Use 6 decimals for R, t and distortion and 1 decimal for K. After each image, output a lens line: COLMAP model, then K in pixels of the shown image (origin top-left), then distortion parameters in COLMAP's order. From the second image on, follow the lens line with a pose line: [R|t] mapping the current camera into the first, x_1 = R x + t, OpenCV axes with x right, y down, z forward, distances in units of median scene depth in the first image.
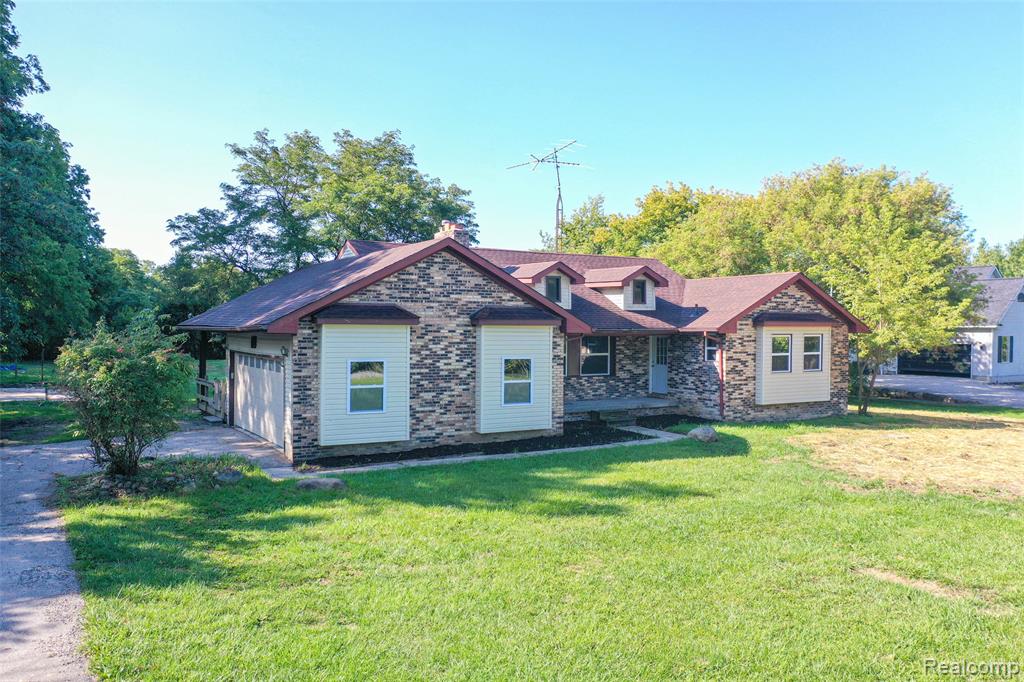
lens RADIAL K [[810.0, 0, 509.0], [0, 810.0, 337.3], [0, 0, 1]] dist [0.005239, -0.002140]
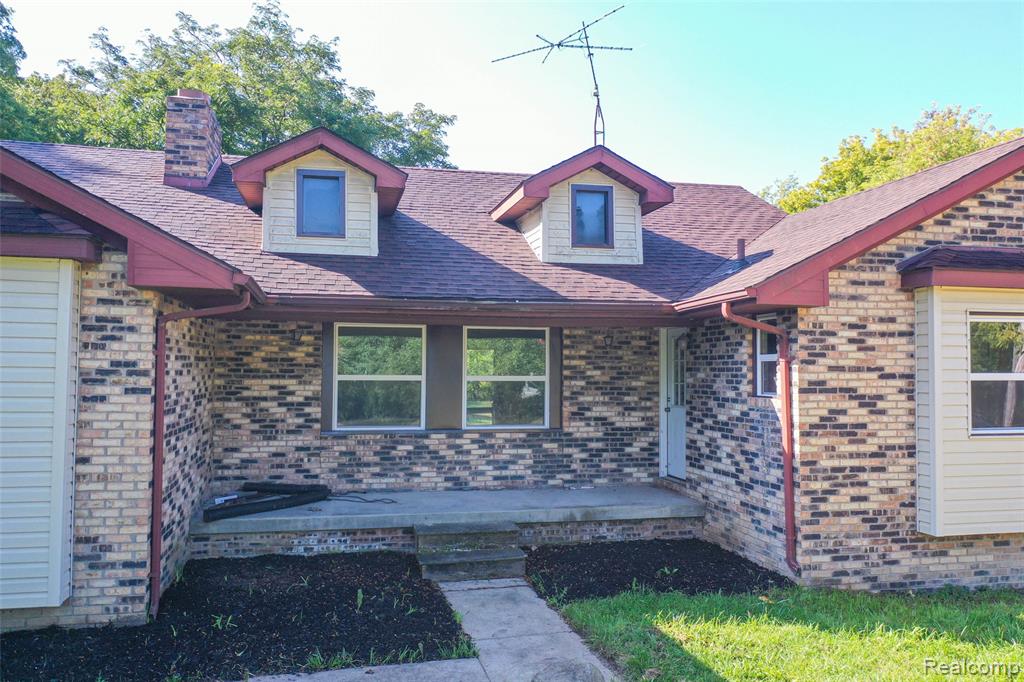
lens RADIAL K [[810.0, 0, 508.4], [0, 810.0, 339.3], [0, 0, 1]] dist [0.005239, -0.002140]
pose [[0.948912, -0.010581, -0.315363, 0.276811], [-0.007305, 0.998433, -0.055482, 0.027955], [0.315456, 0.054951, 0.947348, 0.701902]]
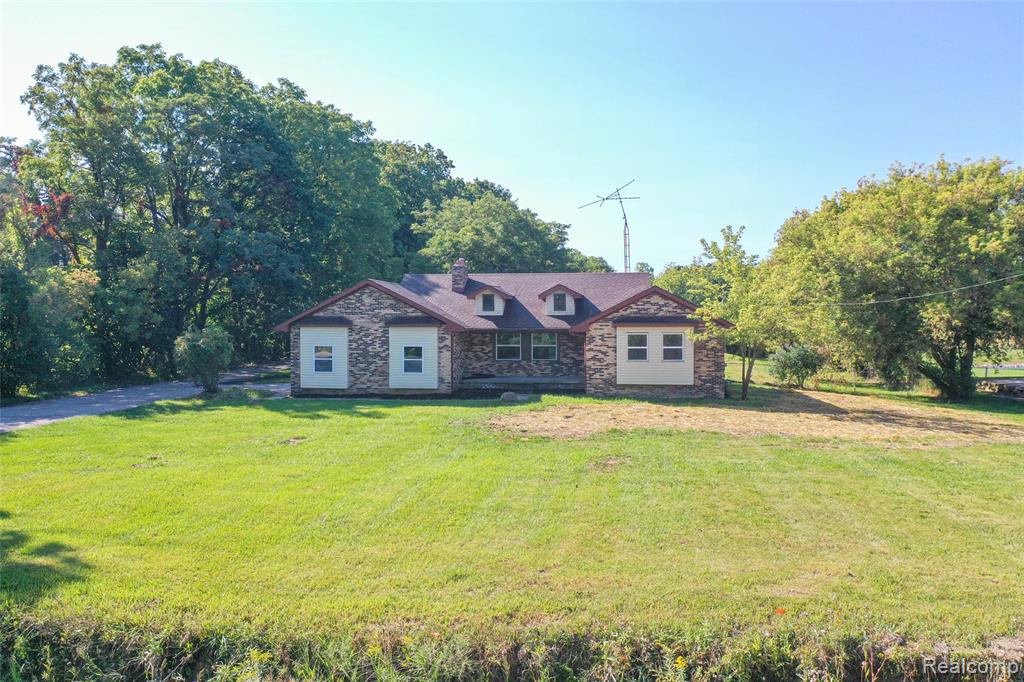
lens RADIAL K [[810.0, 0, 510.7], [0, 810.0, 341.6], [0, 0, 1]] dist [0.005239, -0.002140]
pose [[0.792135, 0.012286, -0.610223, 1.089819], [-0.003144, 0.999866, 0.016049, -0.010608], [0.610338, -0.010794, 0.792067, -0.208613]]
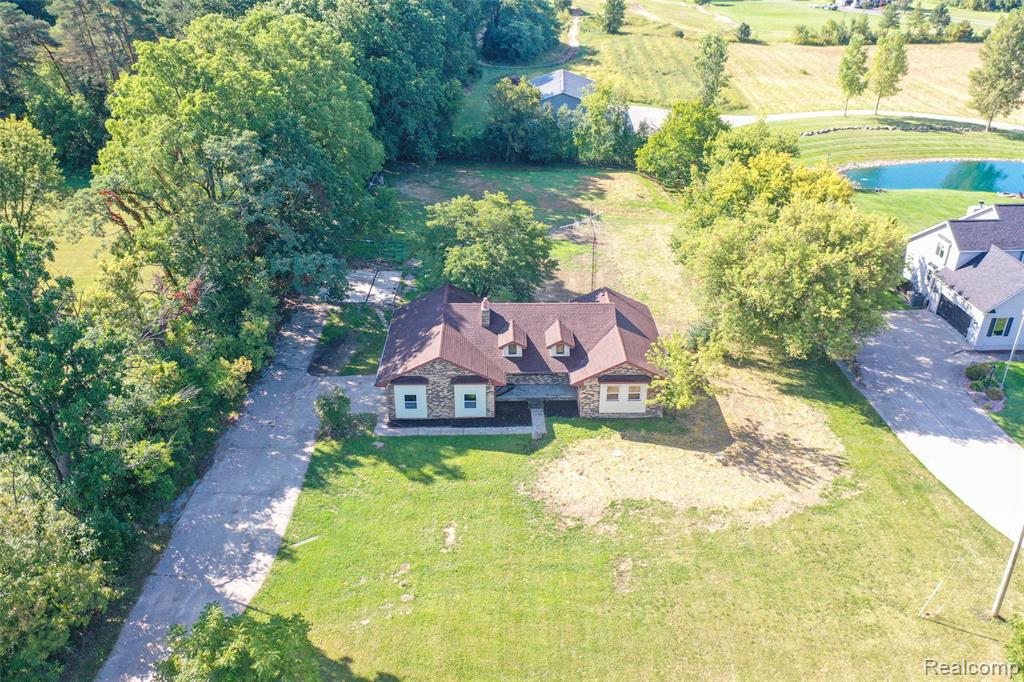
lens RADIAL K [[810.0, 0, 510.2], [0, 810.0, 342.4], [0, 0, 1]] dist [0.005239, -0.002140]
pose [[0.868418, 0.228362, -0.440115, 1.122126], [-0.002695, 0.889788, 0.456366, -1.195850], [0.495825, -0.395130, 0.773323, -0.827008]]
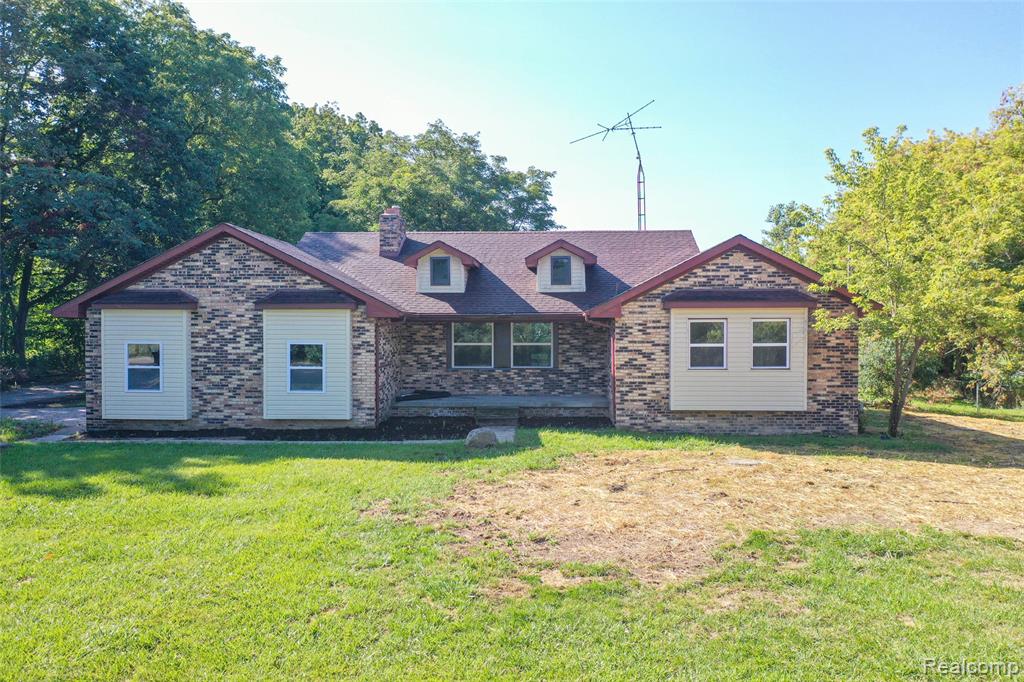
lens RADIAL K [[810.0, 0, 508.8], [0, 810.0, 339.1], [0, 0, 1]] dist [0.005239, -0.002140]
pose [[0.833955, 0.004665, -0.551813, 0.660419], [-0.003217, 0.999988, 0.003593, 0.014640], [0.551823, -0.001221, 0.833960, 0.295403]]
